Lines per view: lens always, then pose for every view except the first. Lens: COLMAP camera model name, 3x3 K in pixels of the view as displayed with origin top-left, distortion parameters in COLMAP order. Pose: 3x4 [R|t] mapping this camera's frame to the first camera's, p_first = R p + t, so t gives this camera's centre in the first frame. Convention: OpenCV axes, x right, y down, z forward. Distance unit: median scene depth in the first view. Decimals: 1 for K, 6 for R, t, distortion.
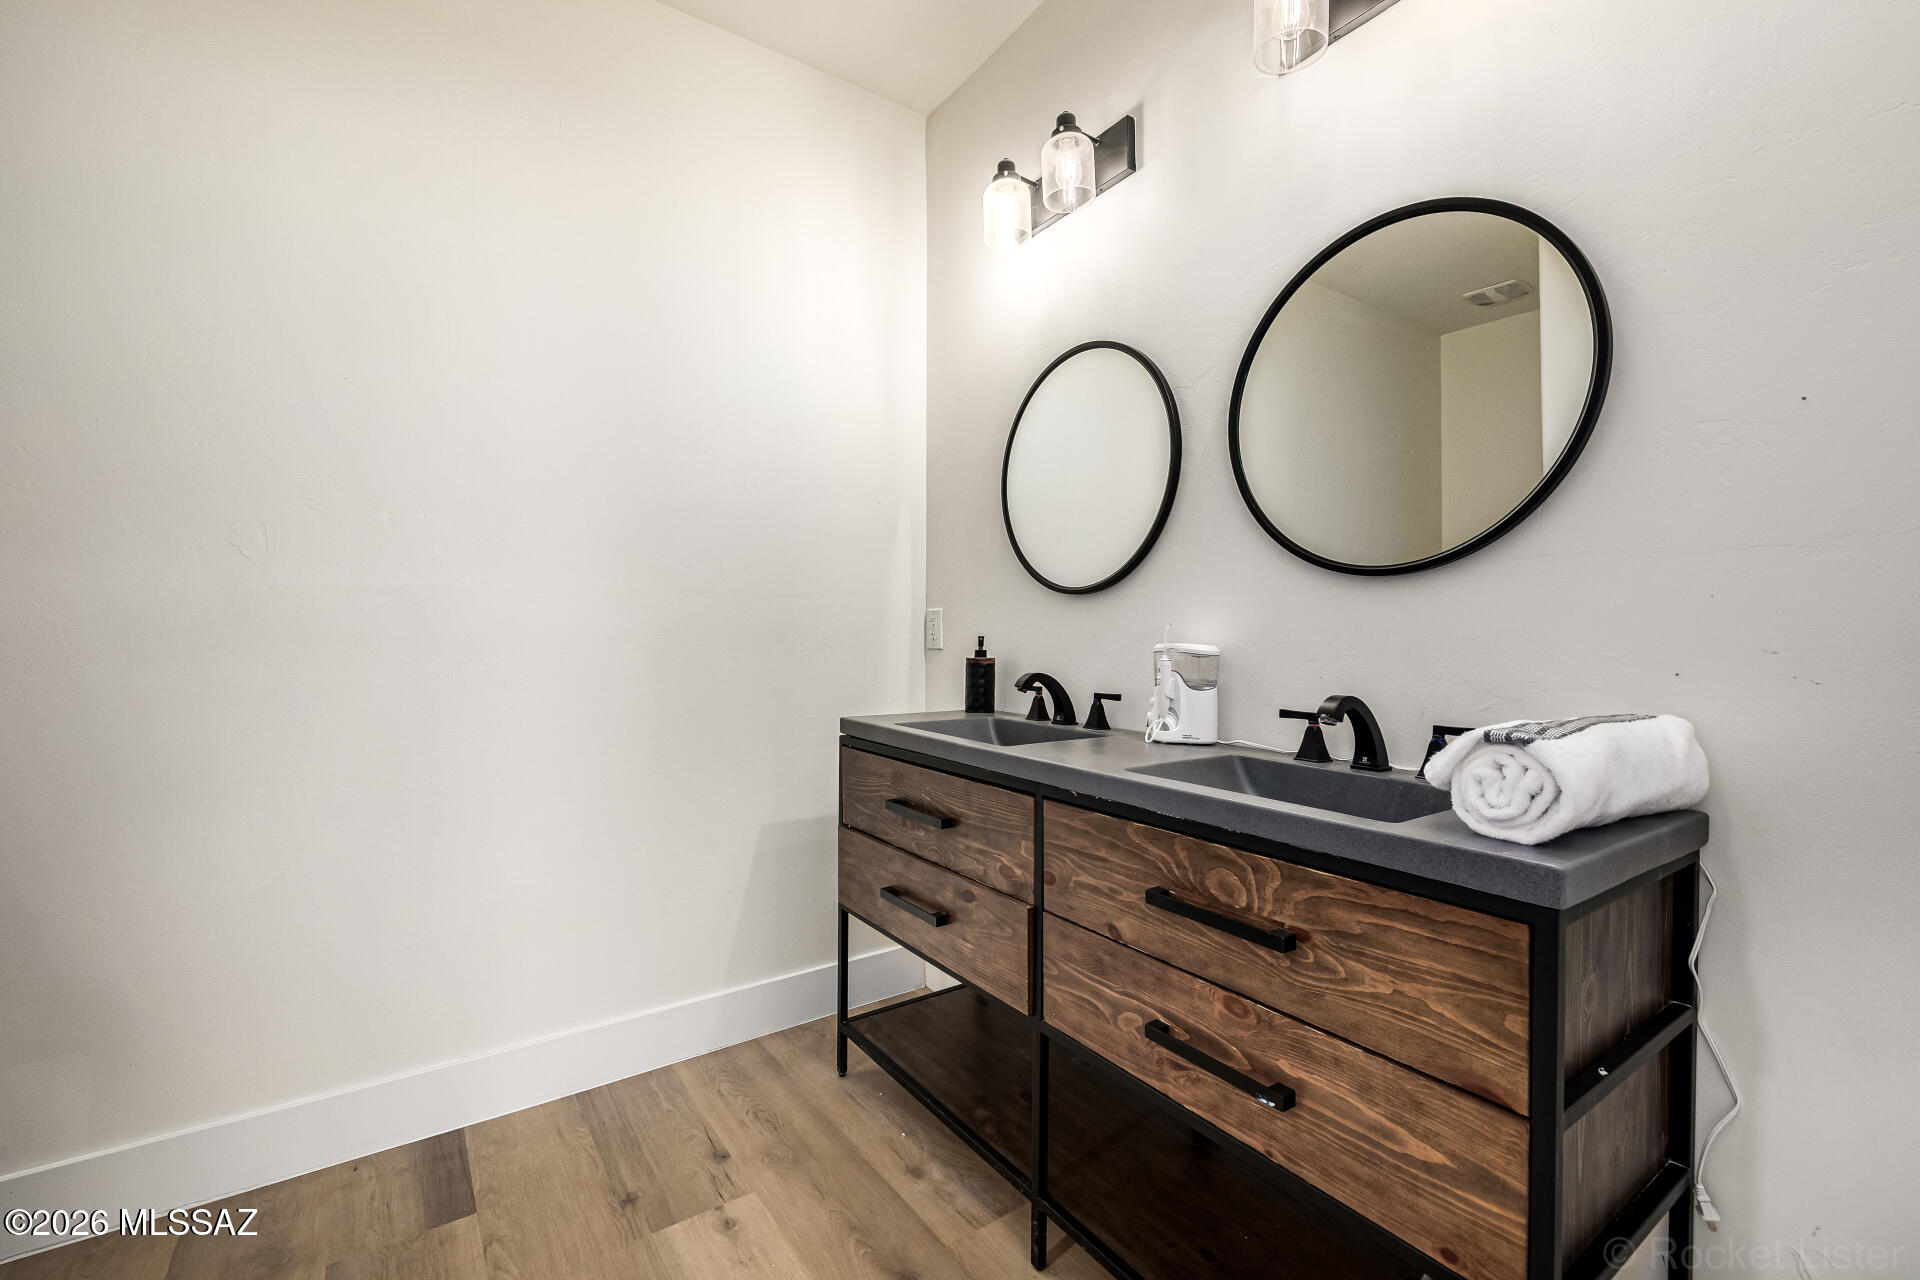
lens RADIAL K [[815.4, 0, 950.1], [0, 815.4, 637.9], [0, 0, 1]] dist [0.000826, 0.001551]
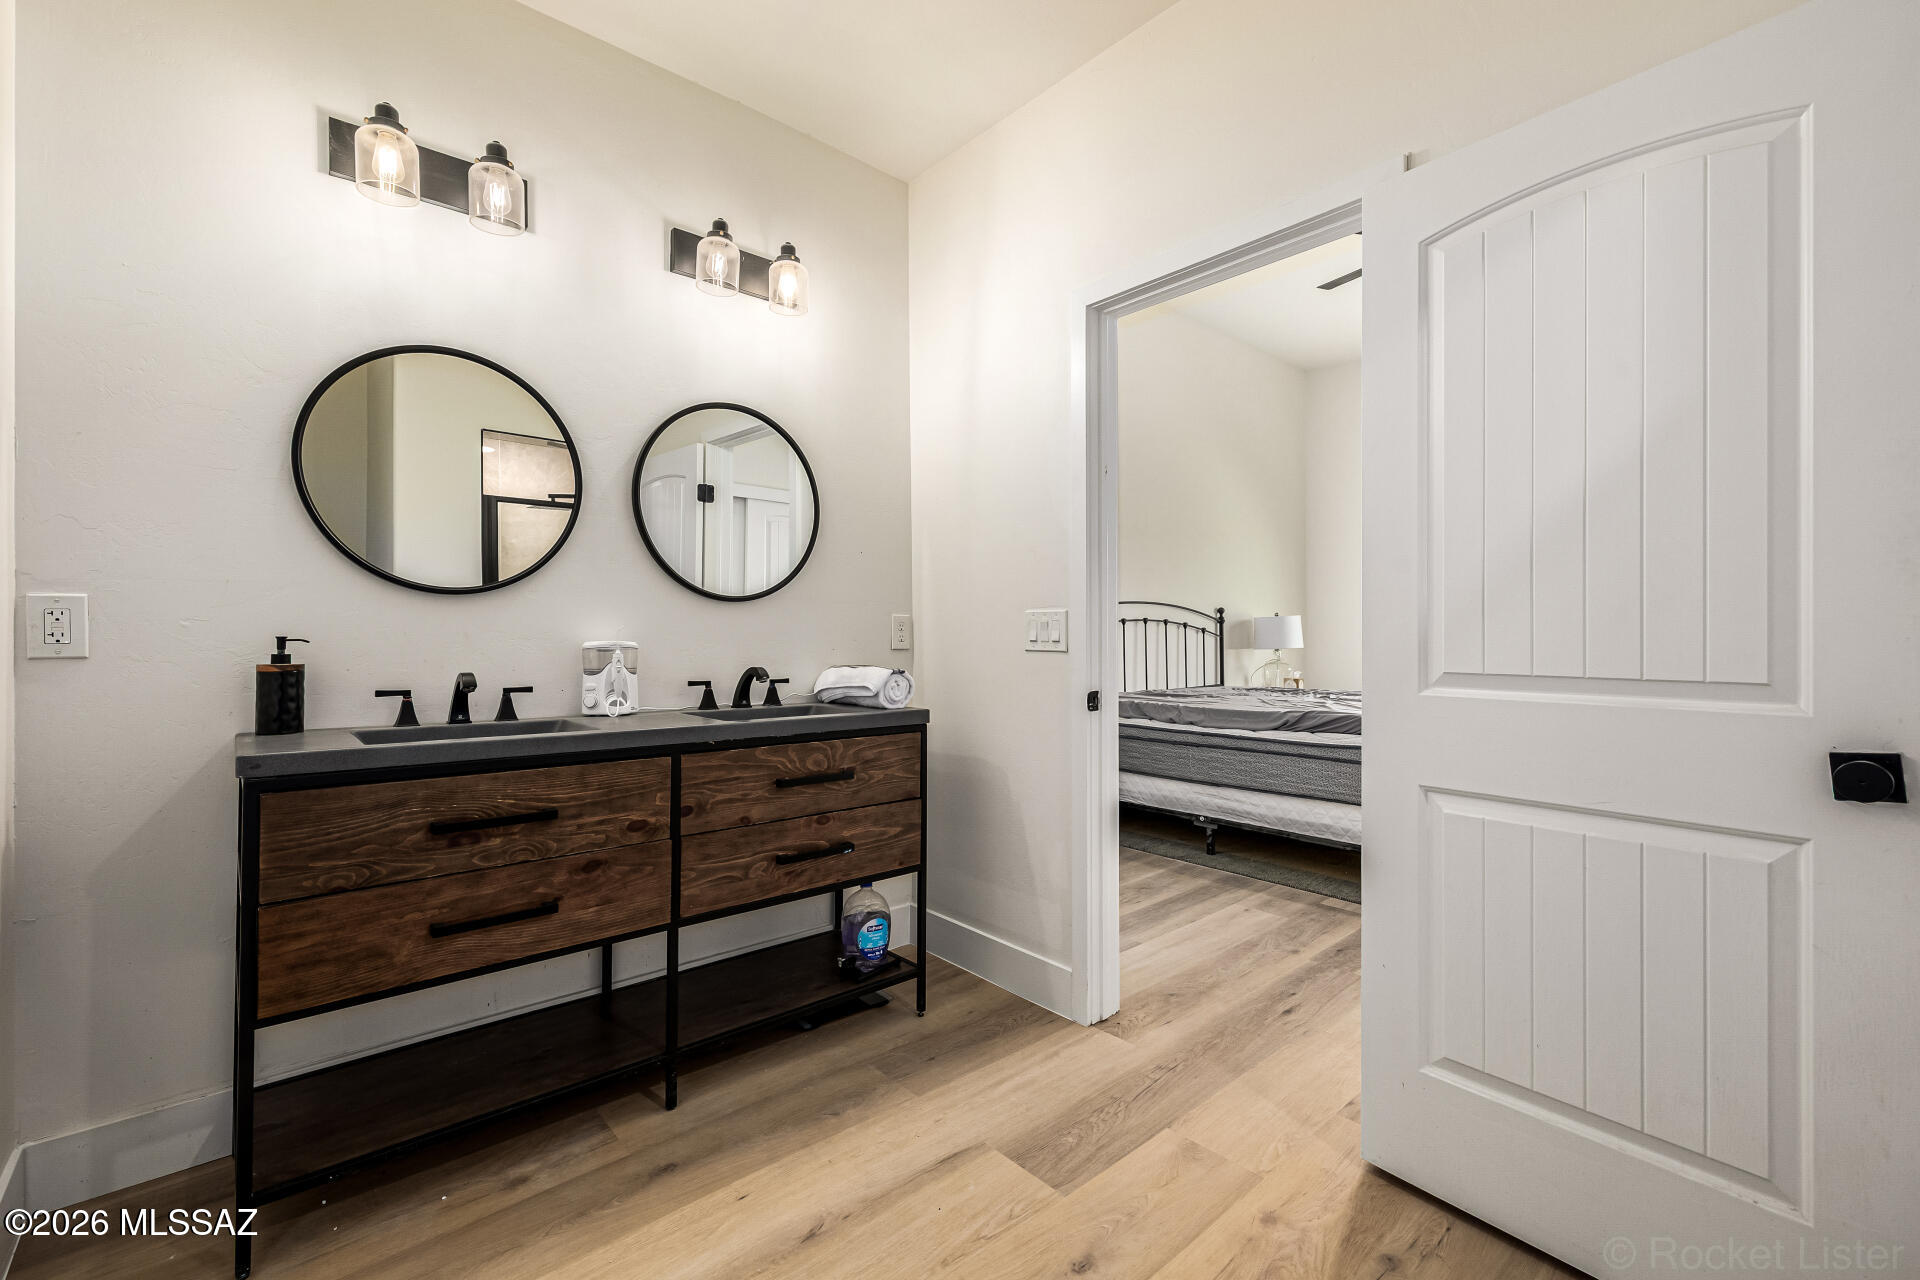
lens RADIAL K [[815.4, 0, 947.0], [0, 815.4, 637.6], [0, 0, 1]] dist [0.000826, 0.001551]
pose [[-0.117623, -0.003089, 0.993054, -1.367988], [0.005854, 0.999976, 0.003804, -0.000553], [-0.993041, 0.006261, -0.117602, 0.761975]]
